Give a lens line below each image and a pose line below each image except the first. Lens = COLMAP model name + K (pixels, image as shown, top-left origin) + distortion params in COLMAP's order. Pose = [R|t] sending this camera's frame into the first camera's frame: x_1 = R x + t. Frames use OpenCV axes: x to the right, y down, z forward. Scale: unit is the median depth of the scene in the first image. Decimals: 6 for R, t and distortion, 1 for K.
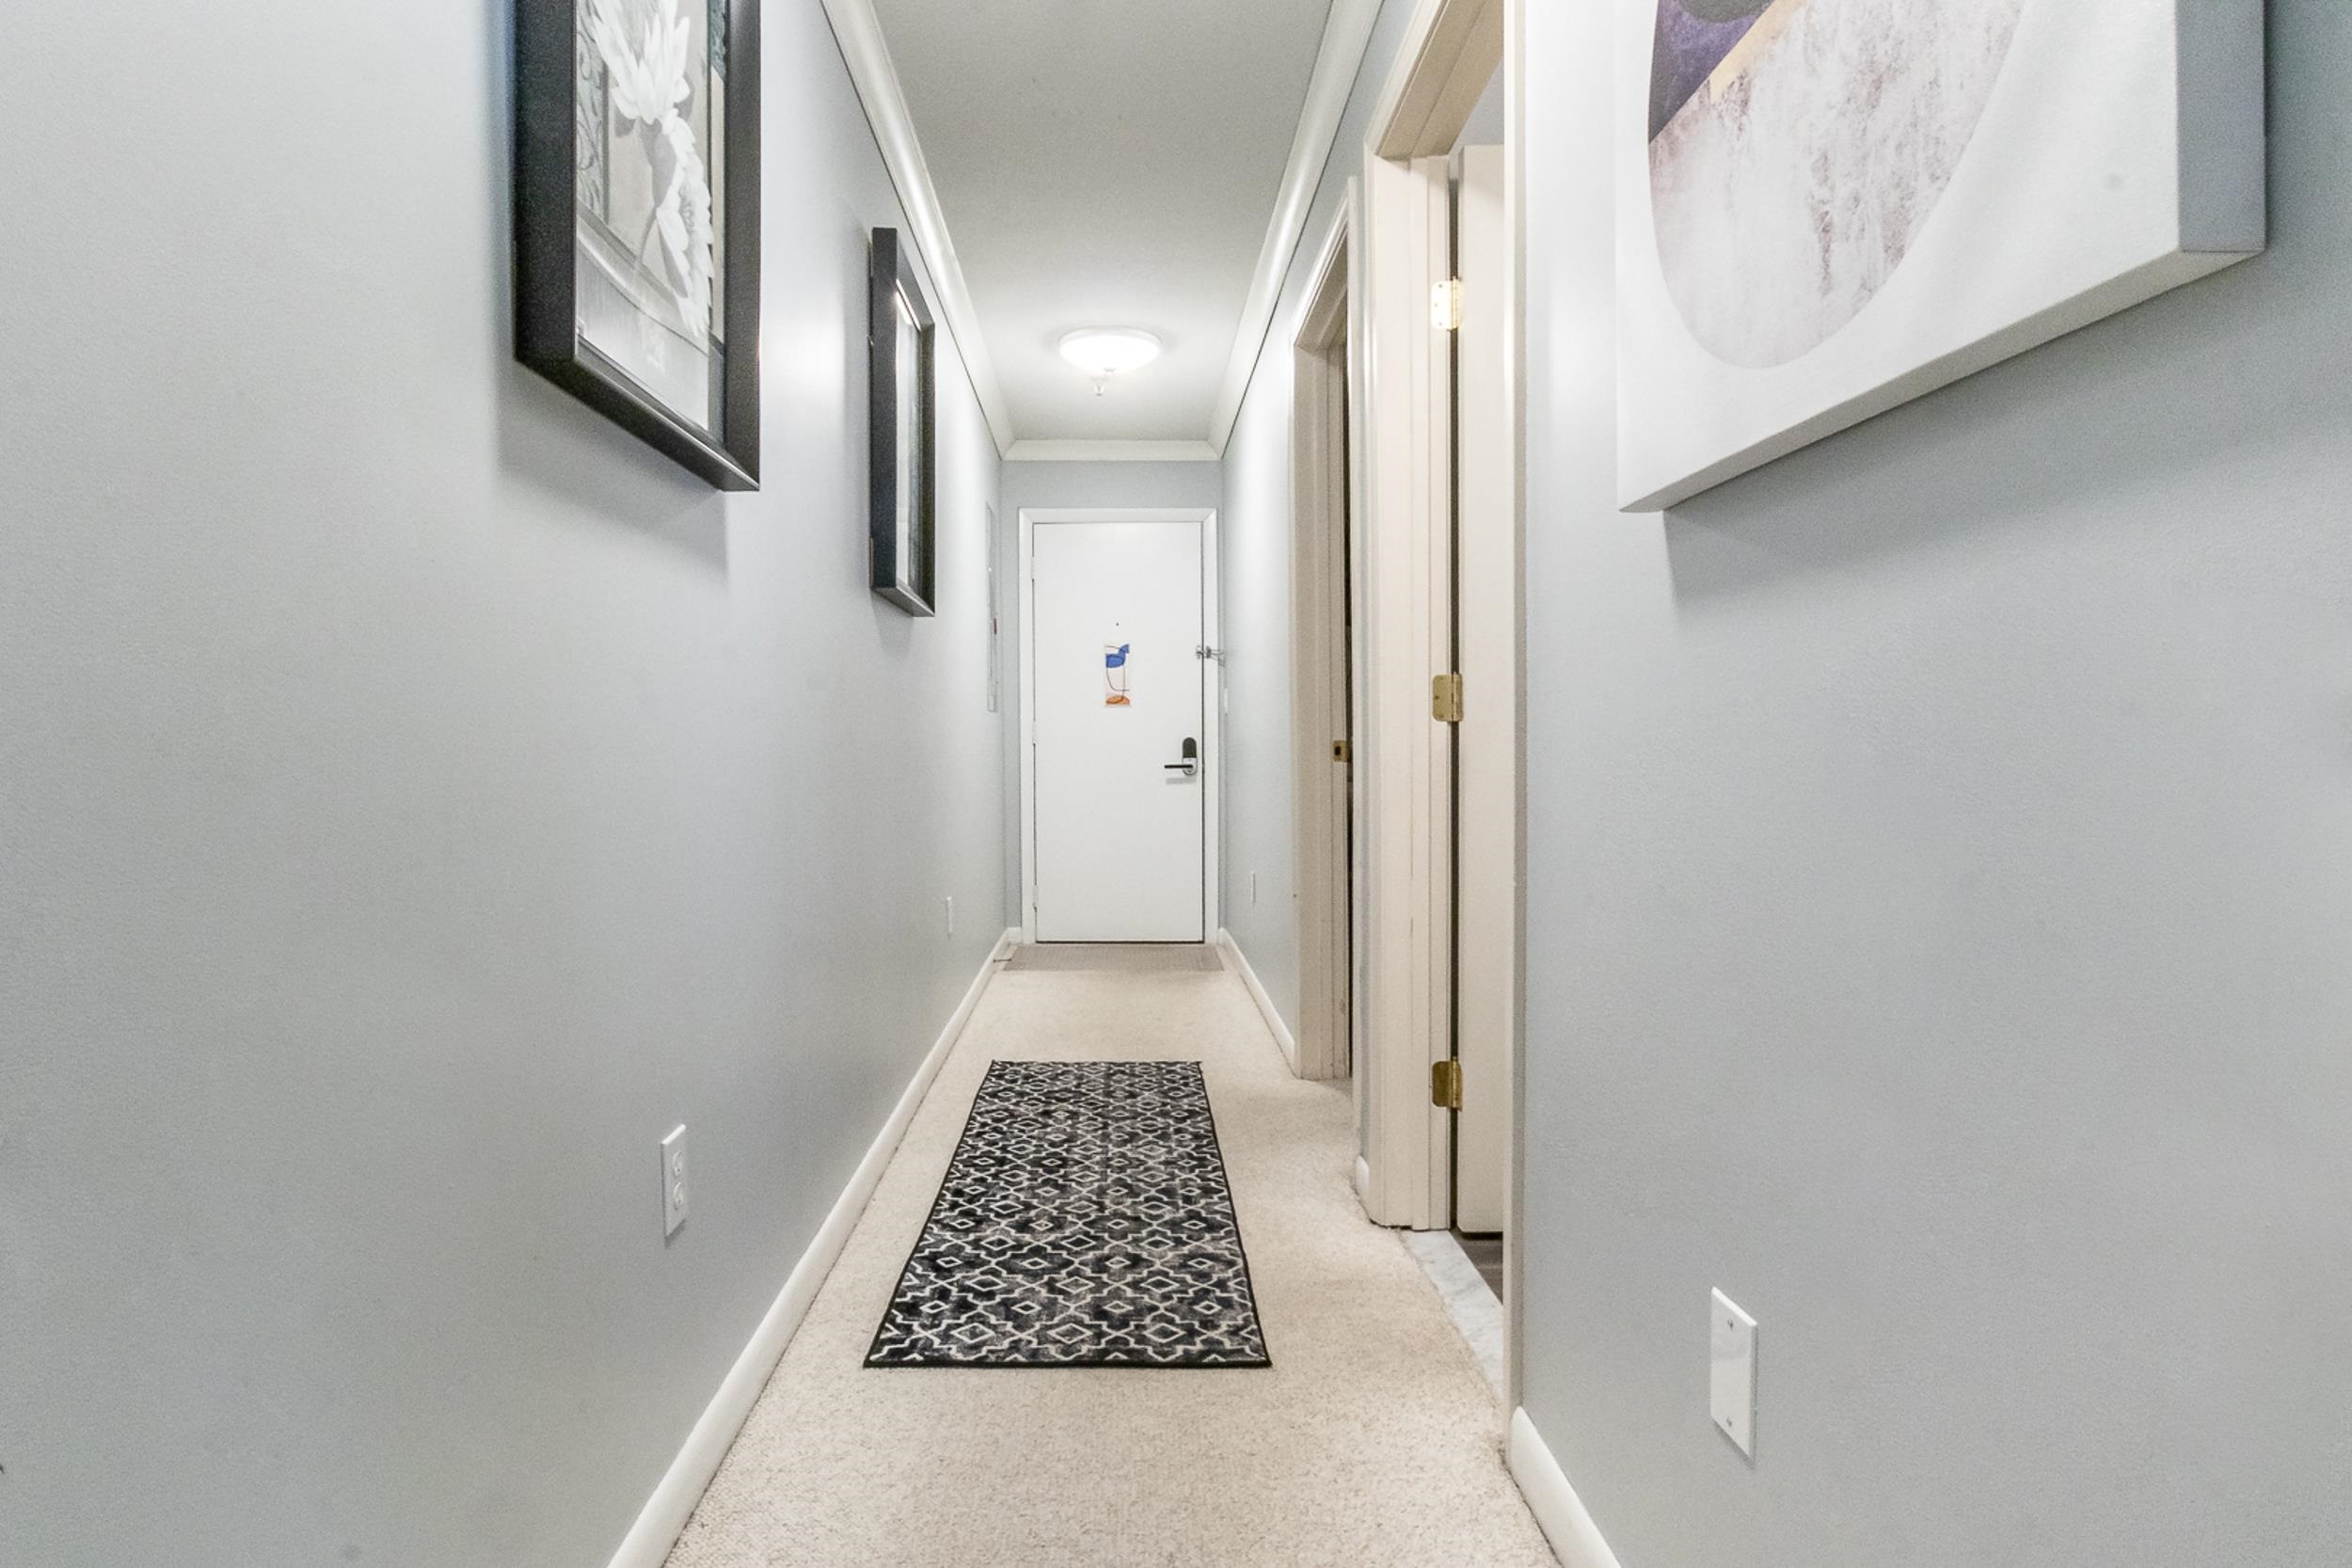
lens RADIAL K [[1227.1, 0, 1165.8], [0, 1227.1, 730.2], [0, 0, 1]] dist [-0.032618, 0.001299]
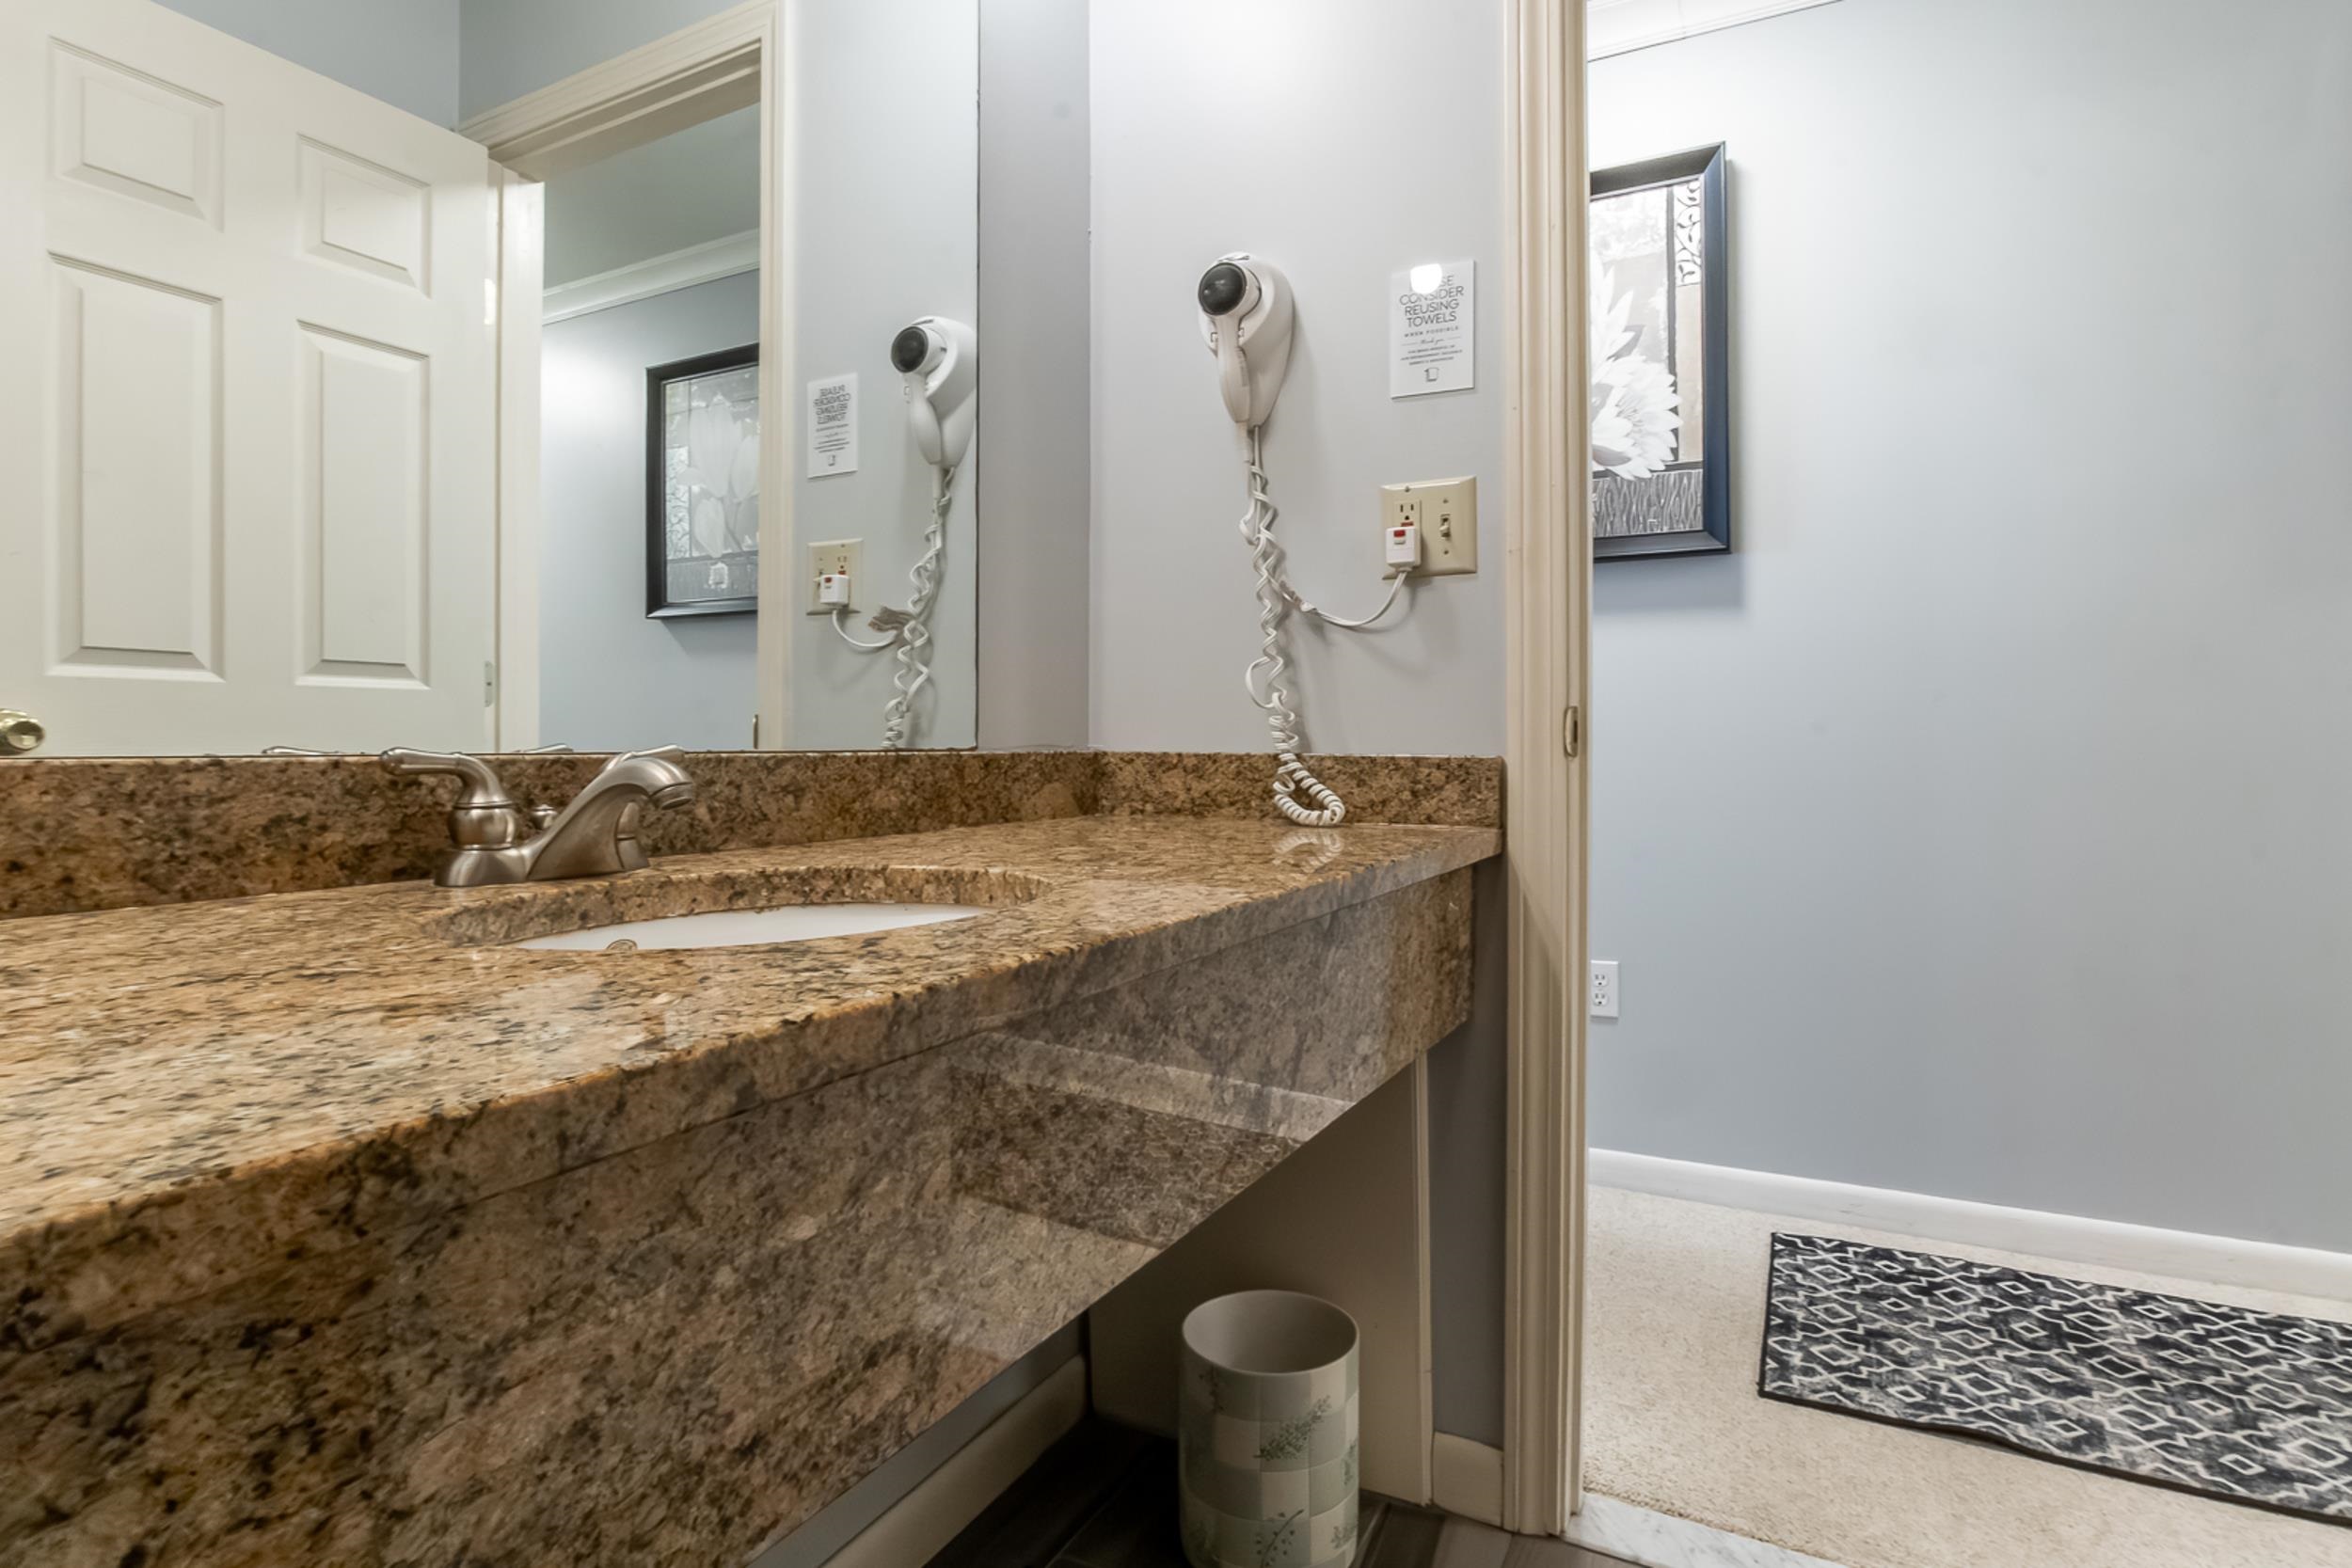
lens RADIAL K [[1227.1, 0, 1165.8], [0, 1227.1, 730.2], [0, 0, 1]] dist [-0.032618, 0.001299]
pose [[-0.498615, -0.005519, -0.866806, 0.963880], [0.017061, 0.999724, -0.016179, 0.013391], [0.866656, -0.022856, -0.498383, 0.921866]]
